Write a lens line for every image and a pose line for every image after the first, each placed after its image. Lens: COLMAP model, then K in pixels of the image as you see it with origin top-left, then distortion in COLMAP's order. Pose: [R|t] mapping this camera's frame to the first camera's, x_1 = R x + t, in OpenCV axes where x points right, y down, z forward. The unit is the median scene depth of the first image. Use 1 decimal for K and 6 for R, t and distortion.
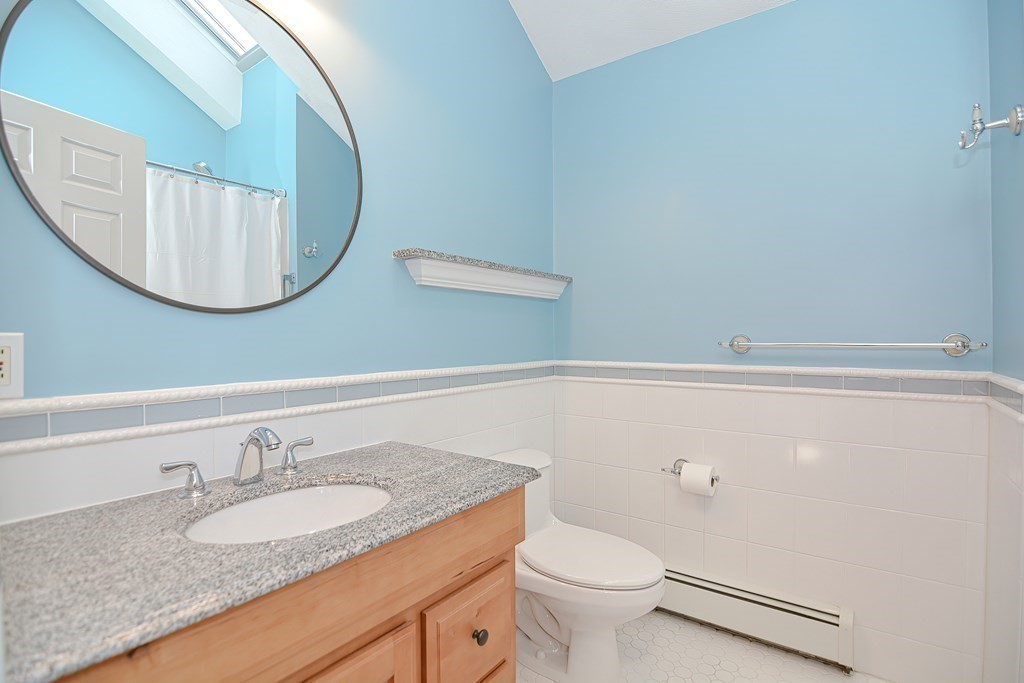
lens RADIAL K [[511.4, 0, 512.0], [0, 511.4, 338.2], [0, 0, 1]] dist [-0.003509, -0.001522]
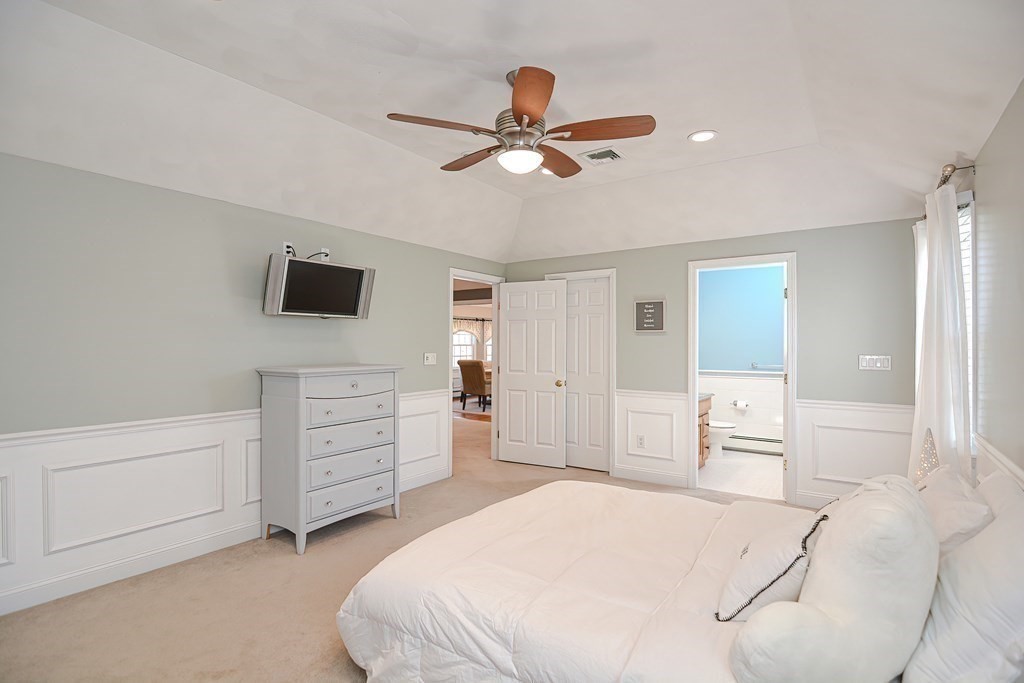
lens RADIAL K [[511.4, 0, 511.8], [0, 511.4, 345.3], [0, 0, 1]] dist [-0.003509, -0.001522]
pose [[0.999780, 0.004721, 0.020427, -1.206222], [-0.004568, 0.999961, -0.007541, -0.085918], [-0.020462, 0.007446, 0.999763, -2.303070]]
